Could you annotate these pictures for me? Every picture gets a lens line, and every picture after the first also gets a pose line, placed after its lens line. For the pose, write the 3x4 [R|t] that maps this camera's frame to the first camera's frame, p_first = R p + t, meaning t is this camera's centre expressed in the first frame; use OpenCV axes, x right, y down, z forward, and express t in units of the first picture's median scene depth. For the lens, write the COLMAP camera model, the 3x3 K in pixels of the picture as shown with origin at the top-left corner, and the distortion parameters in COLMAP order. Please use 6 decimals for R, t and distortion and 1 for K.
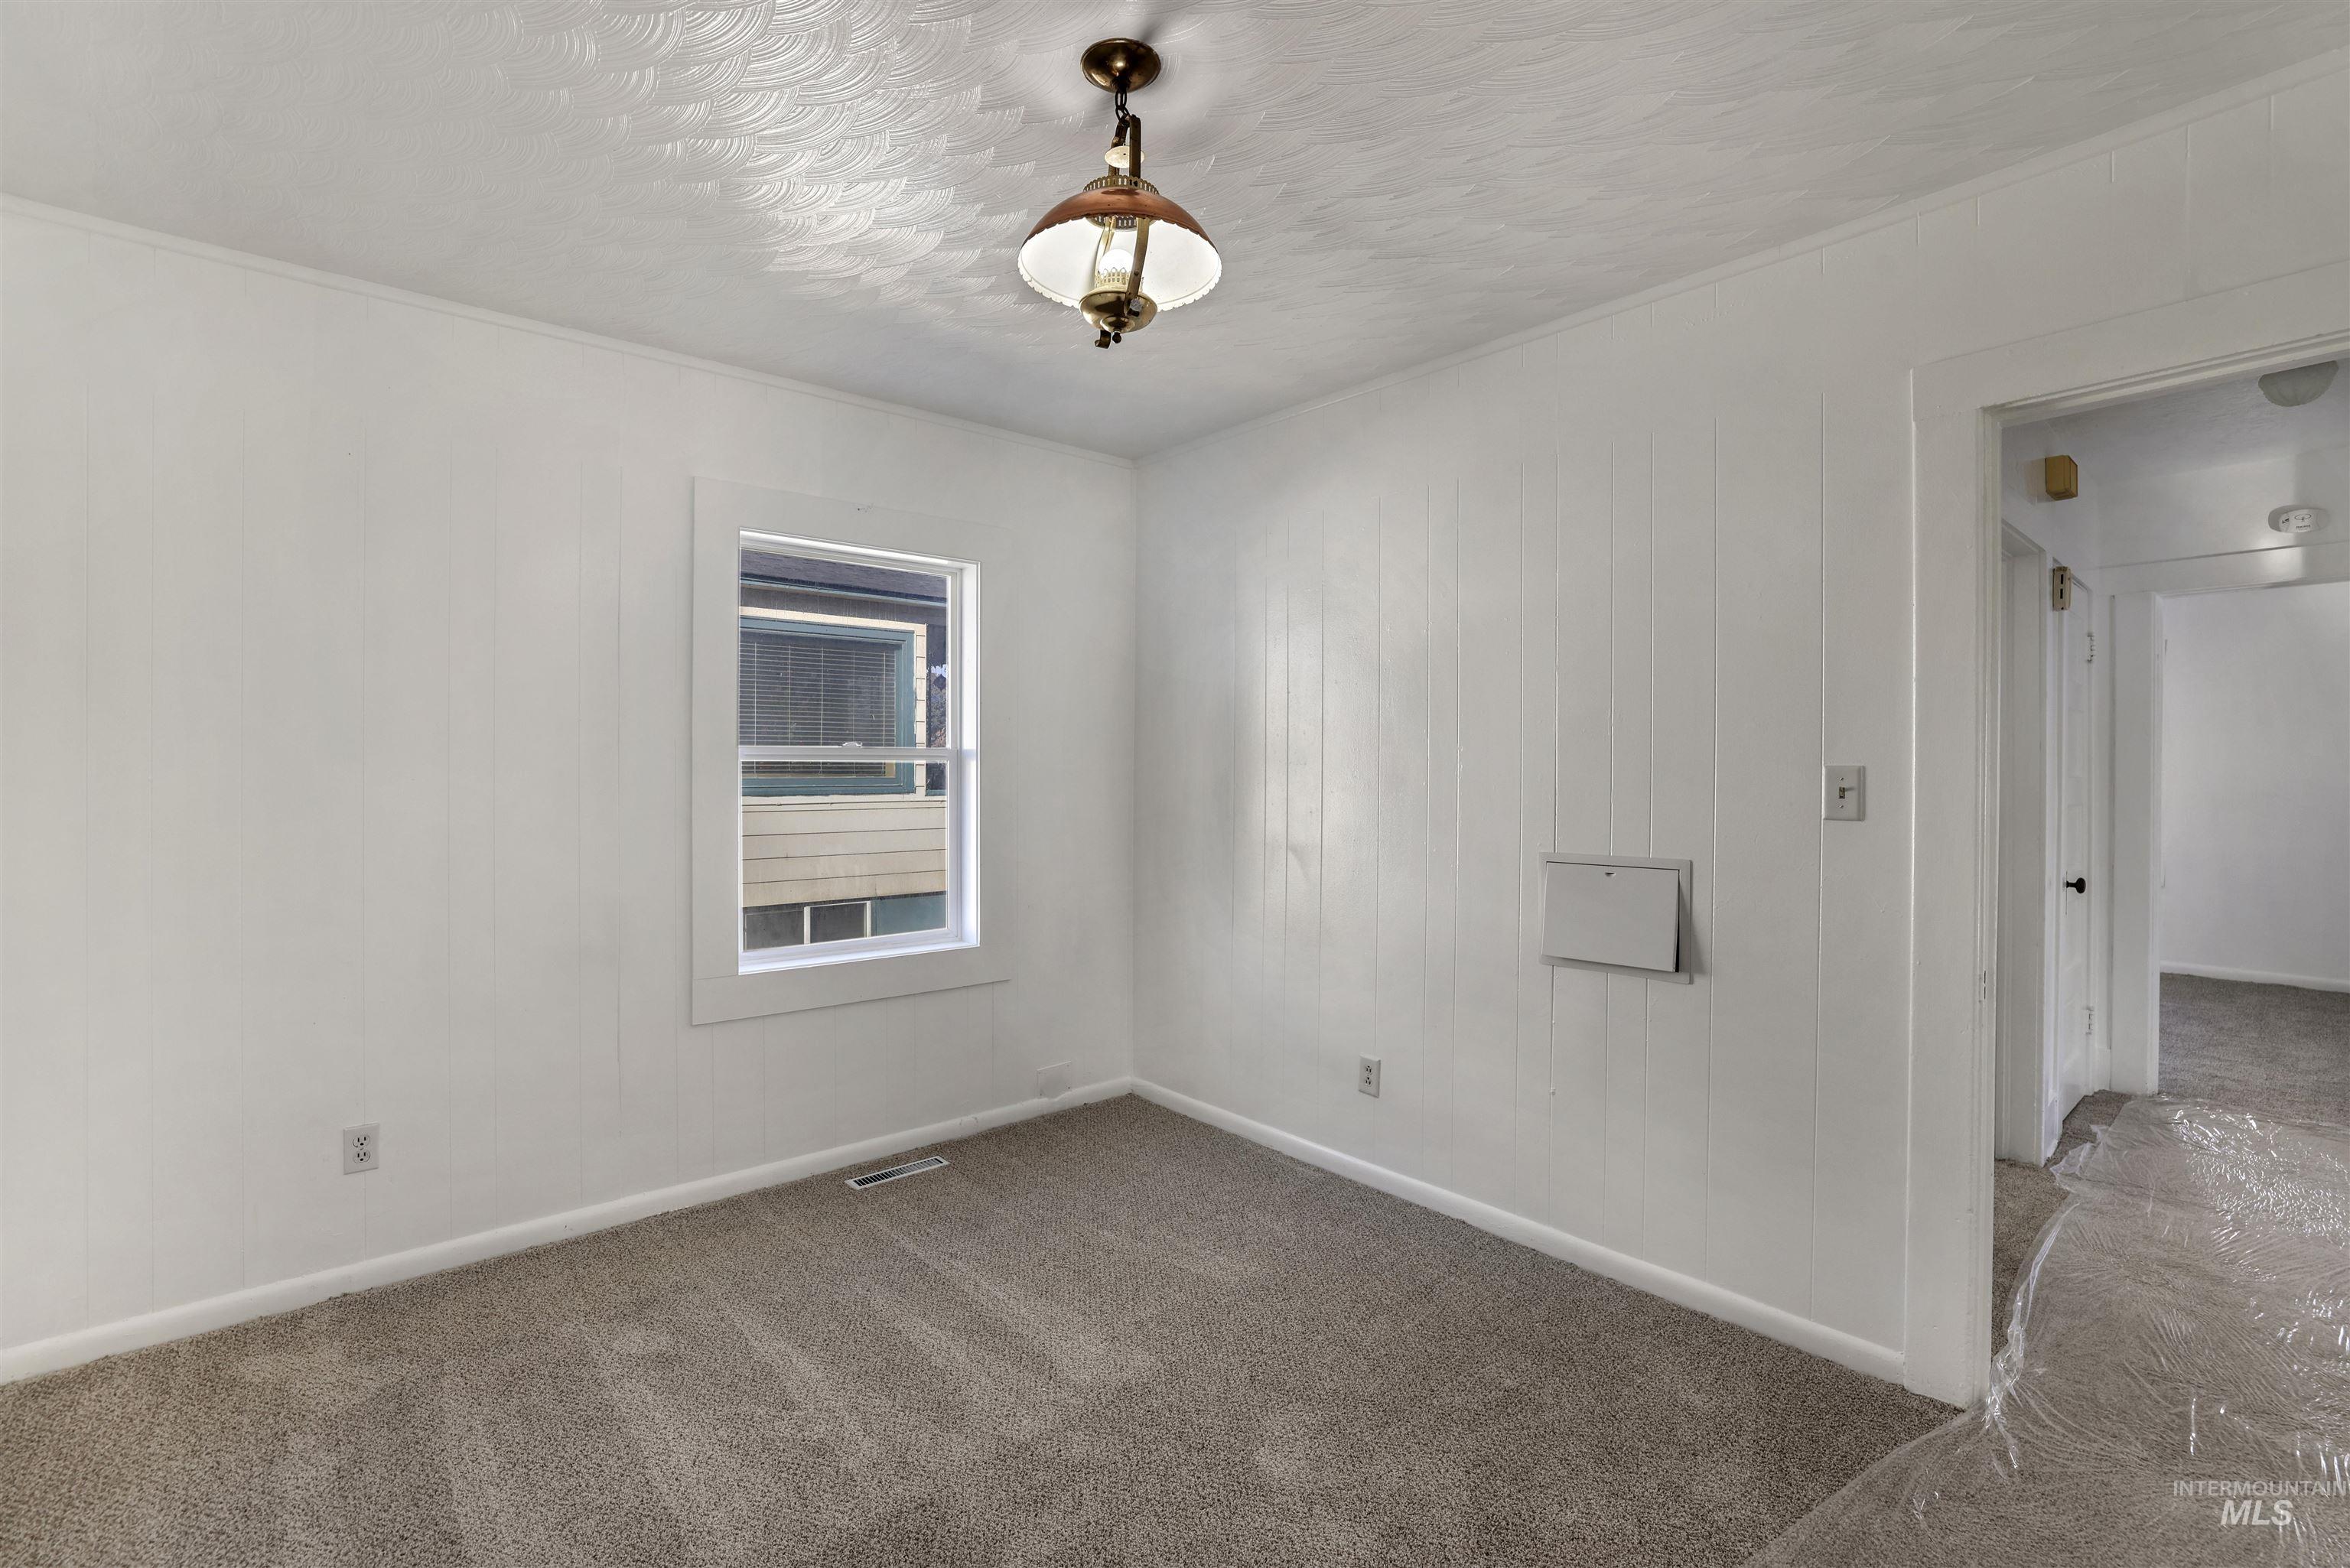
lens RADIAL K [[1037.2, 0, 1158.4], [0, 1037.2, 769.8], [0, 0, 1]] dist [-0.047581, 0.019584]
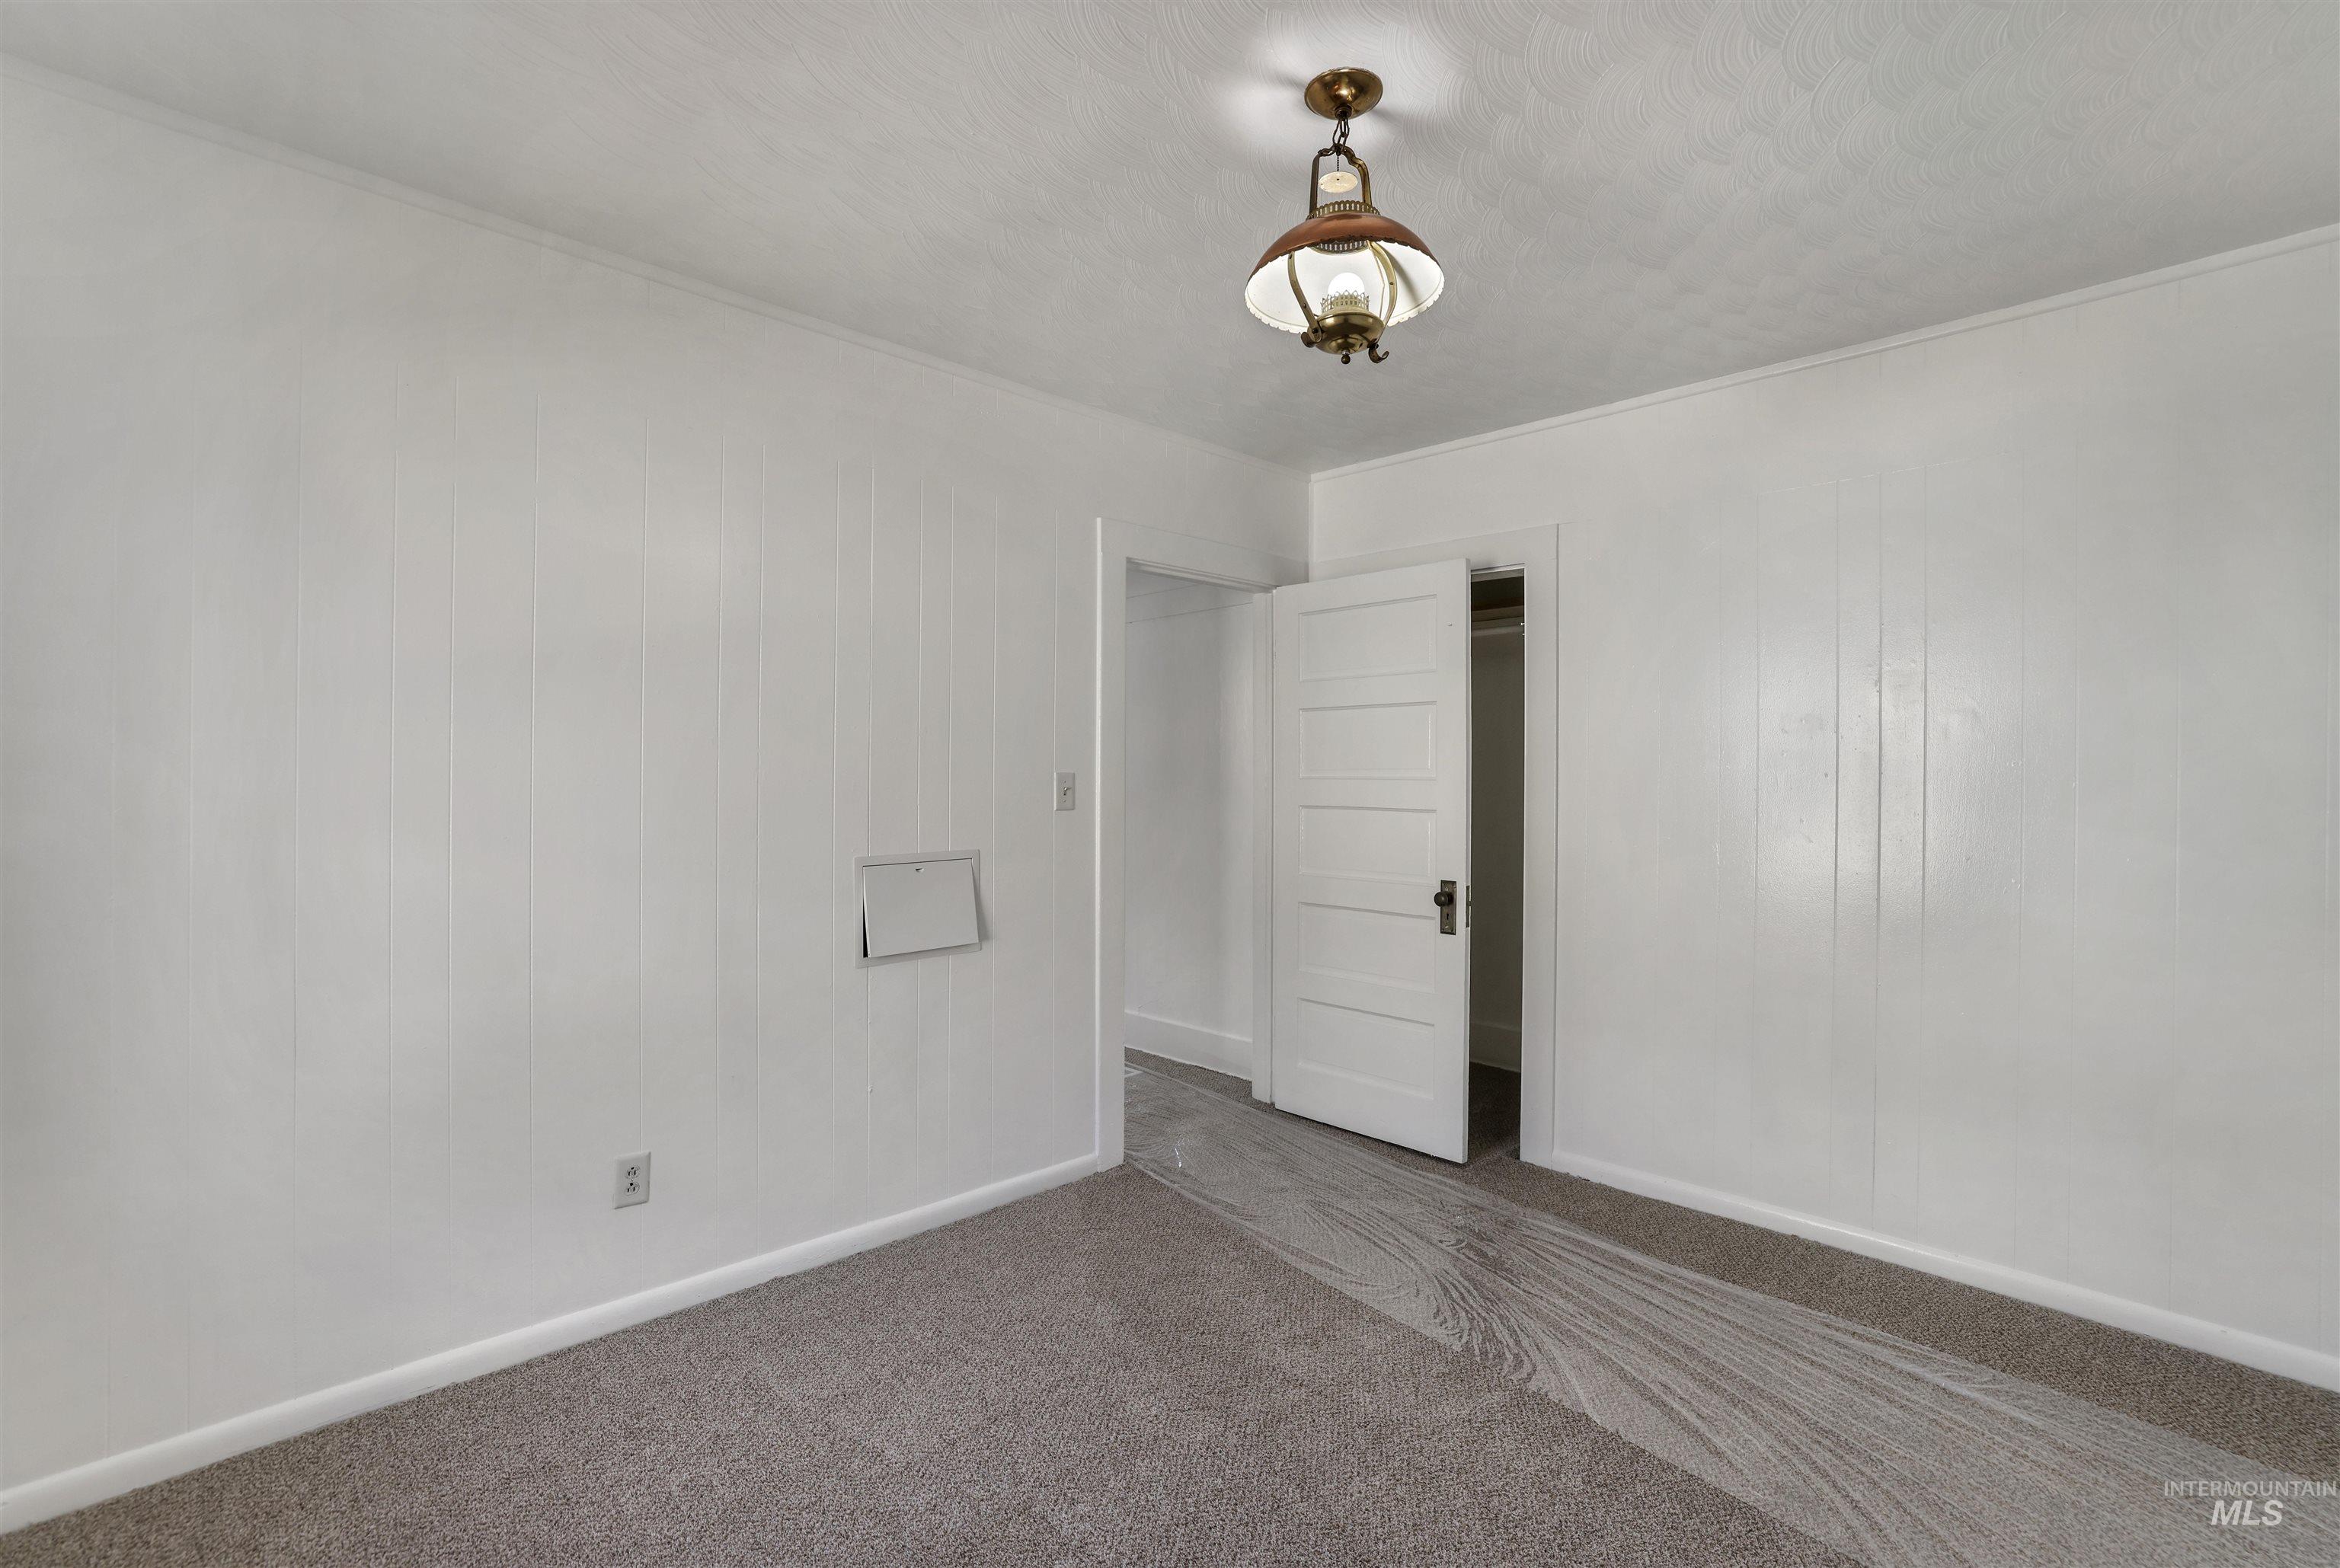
lens RADIAL K [[1010.9, 0, 1158.9], [0, 1010.9, 769.9], [0, 0, 1]] dist [-0.047794, 0.018354]
pose [[-0.048867, 0.001032, 0.998805, -0.685574], [-0.005804, 0.999982, -0.001317, -0.006406], [-0.998788, -0.005861, -0.048861, 0.826307]]
